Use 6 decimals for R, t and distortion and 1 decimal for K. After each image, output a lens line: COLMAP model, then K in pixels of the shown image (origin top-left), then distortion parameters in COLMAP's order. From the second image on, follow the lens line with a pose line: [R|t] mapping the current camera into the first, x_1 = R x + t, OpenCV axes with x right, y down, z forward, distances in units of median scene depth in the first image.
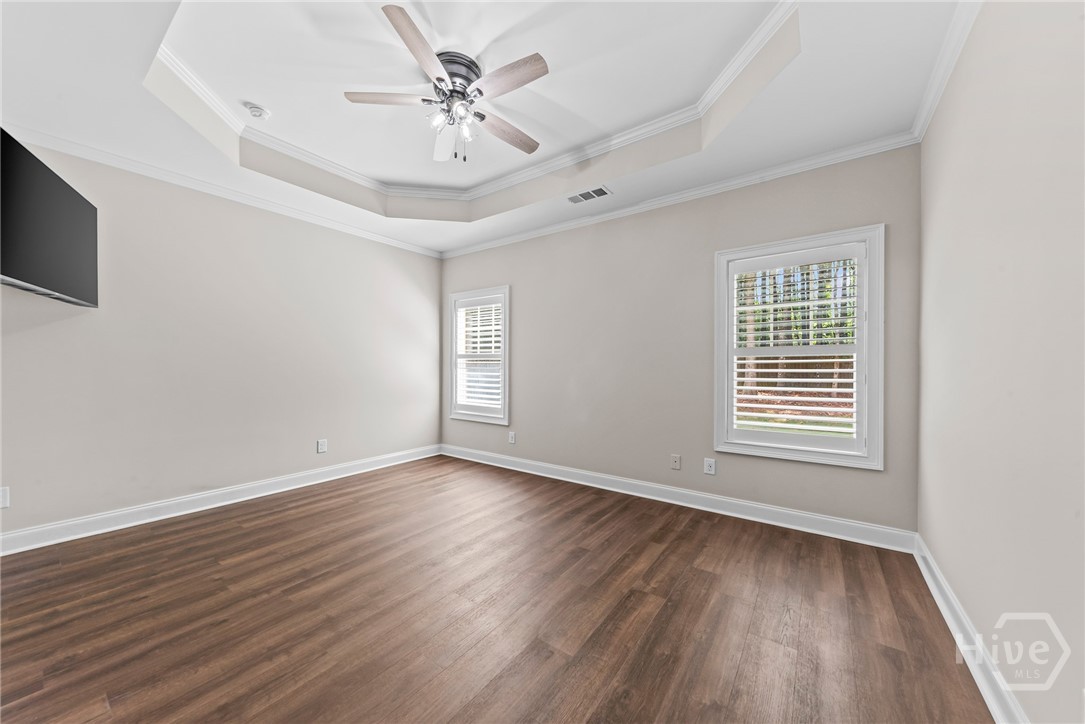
lens RADIAL K [[374.9, 0, 545.9], [0, 374.9, 366.9], [0, 0, 1]] dist [0.001417, -0.000024]
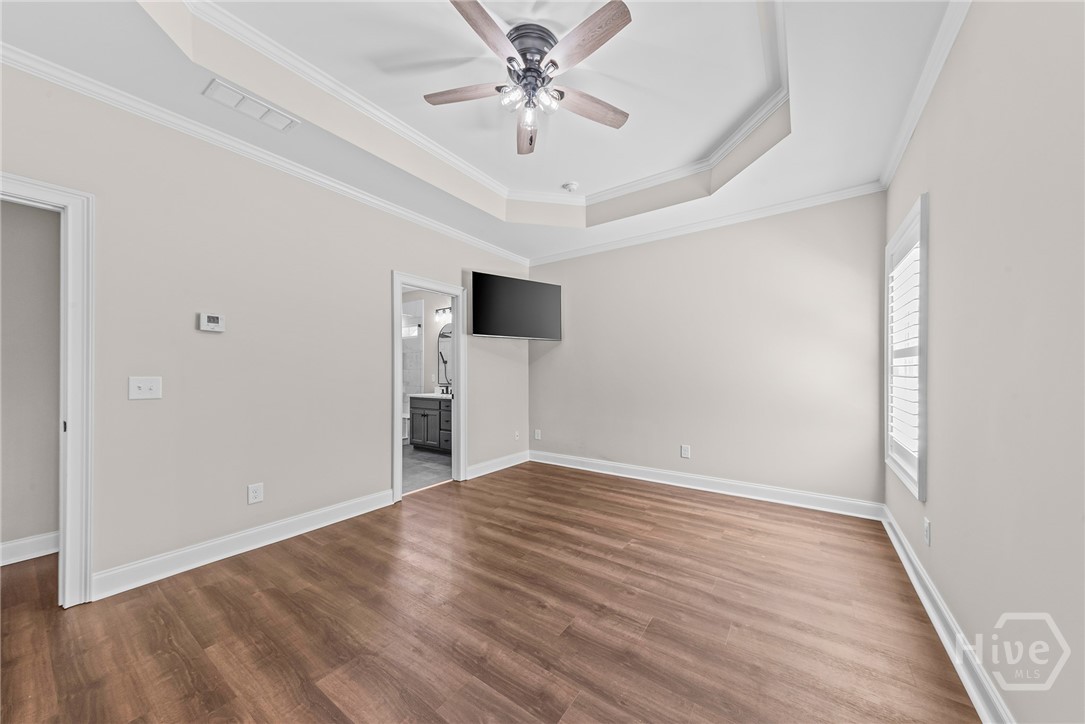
lens RADIAL K [[374.9, 0, 545.9], [0, 374.9, 366.9], [0, 0, 1]] dist [0.001417, -0.000024]
pose [[0.004997, -0.012173, -0.999913, 0.525407], [-0.000502, 0.999926, -0.012176, -0.002749], [0.999987, 0.000563, 0.004990, 0.799750]]
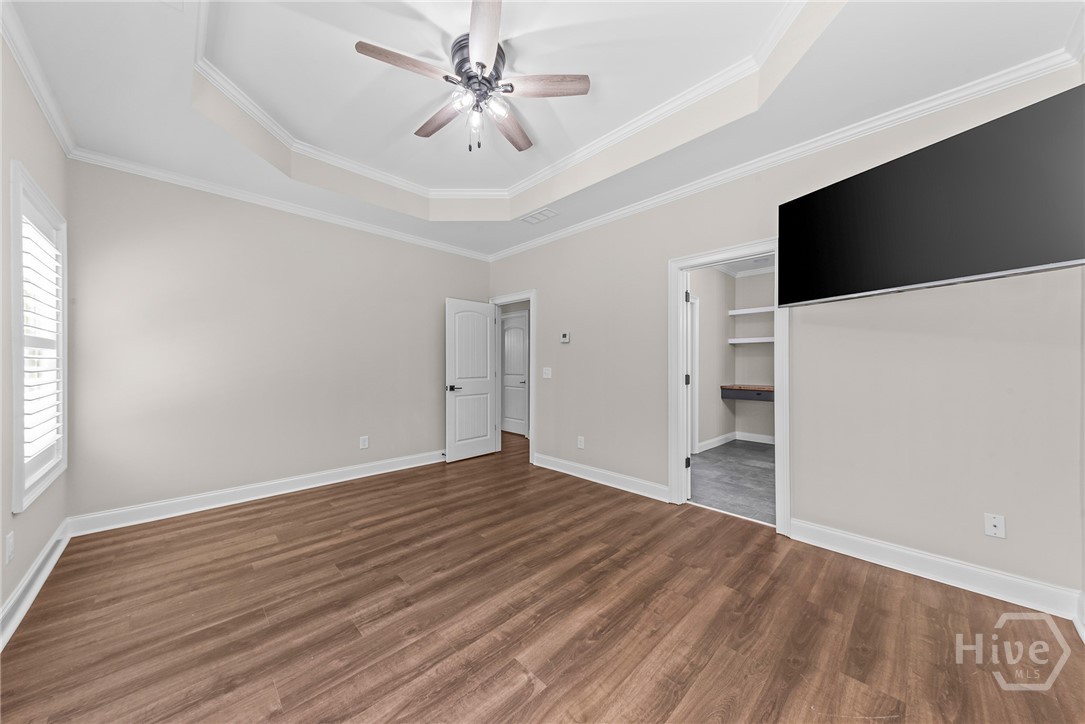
lens RADIAL K [[367.6, 0, 540.0], [0, 367.6, 363.5], [0, 0, 1]] dist [0.002221, -0.000018]
pose [[-0.982277, -0.005077, 0.187366, -0.439567], [-0.005147, 0.999987, 0.000114, -0.005820], [-0.187364, -0.000852, -0.982290, 1.457552]]
